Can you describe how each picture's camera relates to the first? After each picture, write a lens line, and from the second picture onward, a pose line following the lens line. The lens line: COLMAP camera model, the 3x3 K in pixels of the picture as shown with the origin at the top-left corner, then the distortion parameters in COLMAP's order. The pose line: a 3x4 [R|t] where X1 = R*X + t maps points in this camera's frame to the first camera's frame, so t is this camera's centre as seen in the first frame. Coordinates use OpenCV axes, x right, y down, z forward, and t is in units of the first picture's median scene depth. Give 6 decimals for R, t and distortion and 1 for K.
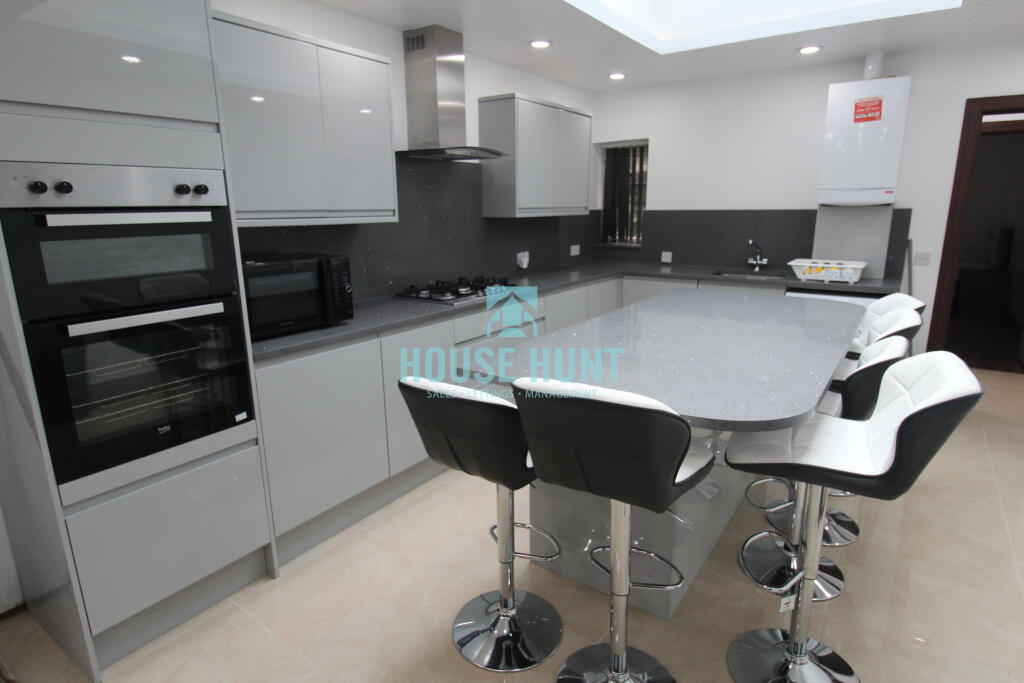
lens RADIAL K [[554.5, 0, 511.5], [0, 554.5, 332.7], [0, 0, 1]] dist [0.013349, -0.017240]
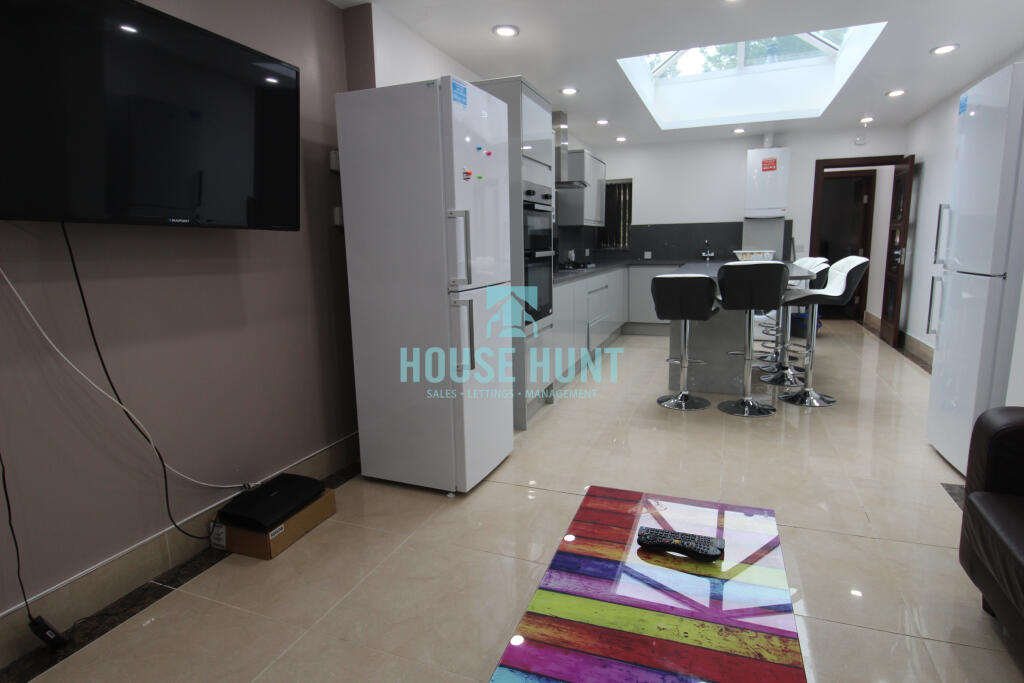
lens RADIAL K [[554.5, 0, 511.5], [0, 554.5, 332.7], [0, 0, 1]] dist [0.013349, -0.017240]
pose [[0.969408, -0.048093, 0.240696, -0.776449], [0.063679, 0.996318, -0.057397, 0.235346], [-0.237050, 0.070969, 0.968902, -0.624344]]
